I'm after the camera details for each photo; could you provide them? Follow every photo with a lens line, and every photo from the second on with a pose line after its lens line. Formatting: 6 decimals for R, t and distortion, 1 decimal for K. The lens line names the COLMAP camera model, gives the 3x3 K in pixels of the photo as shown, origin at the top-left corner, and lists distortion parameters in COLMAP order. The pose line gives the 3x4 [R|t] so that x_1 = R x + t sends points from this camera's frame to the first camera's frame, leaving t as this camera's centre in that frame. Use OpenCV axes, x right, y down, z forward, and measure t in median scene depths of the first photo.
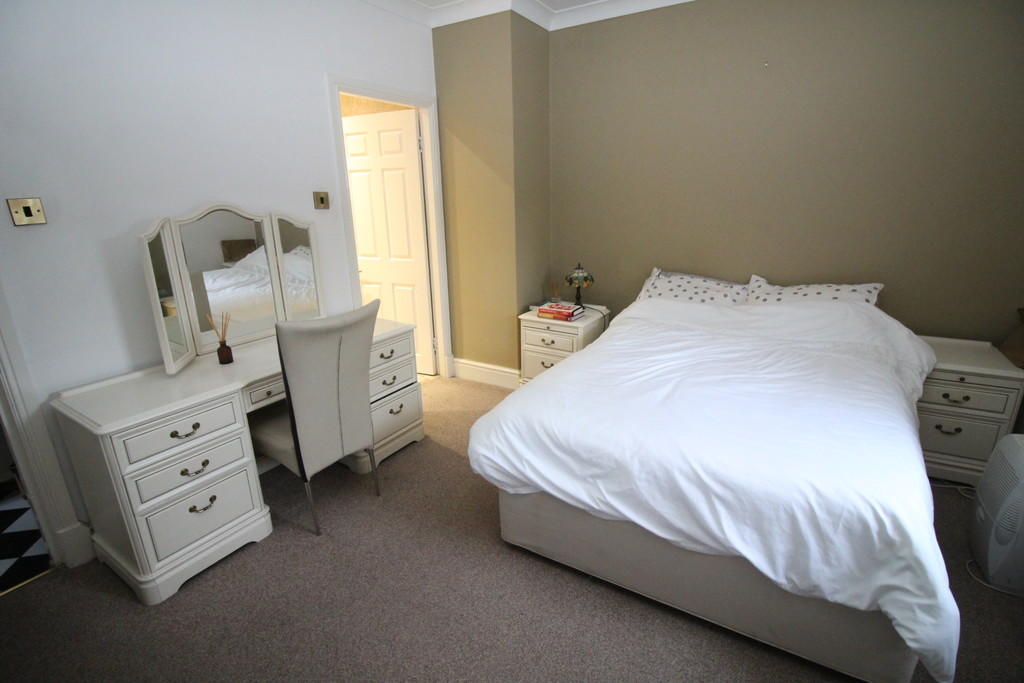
lens RADIAL K [[474.3, 0, 529.0], [0, 474.3, 336.4], [0, 0, 1]] dist [-0.002435, -0.000075]
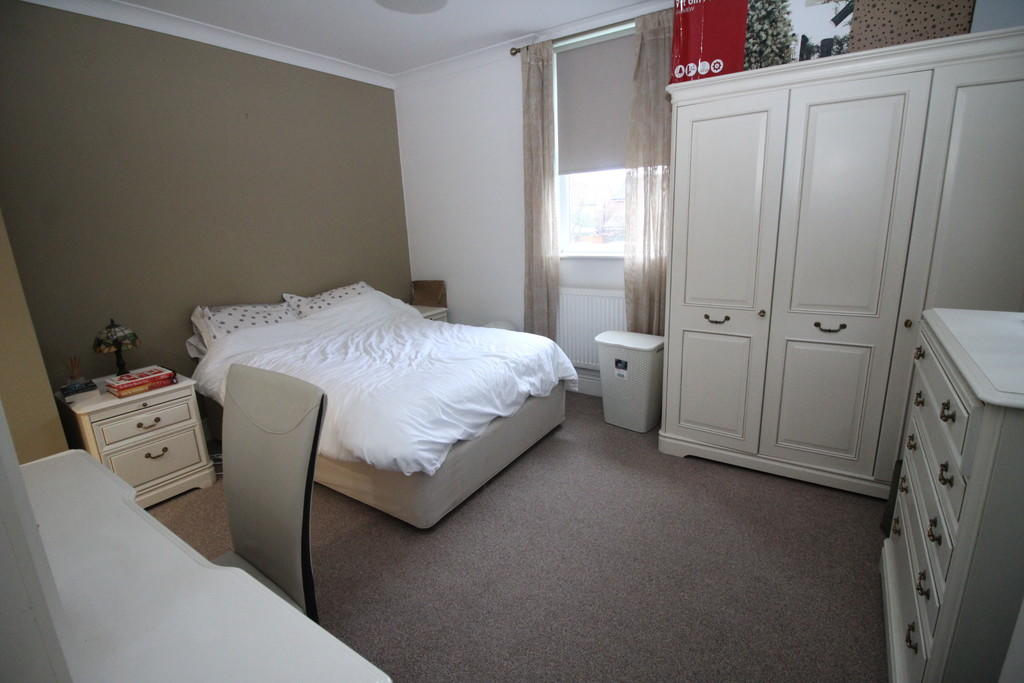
lens RADIAL K [[474.3, 0, 537.0], [0, 474.3, 330.8], [0, 0, 1]] dist [-0.002435, -0.000075]
pose [[0.040874, -0.225914, 0.973289, -0.616122], [0.311330, 0.928489, 0.202440, -0.082763], [-0.949423, 0.294739, 0.108285, 0.300354]]
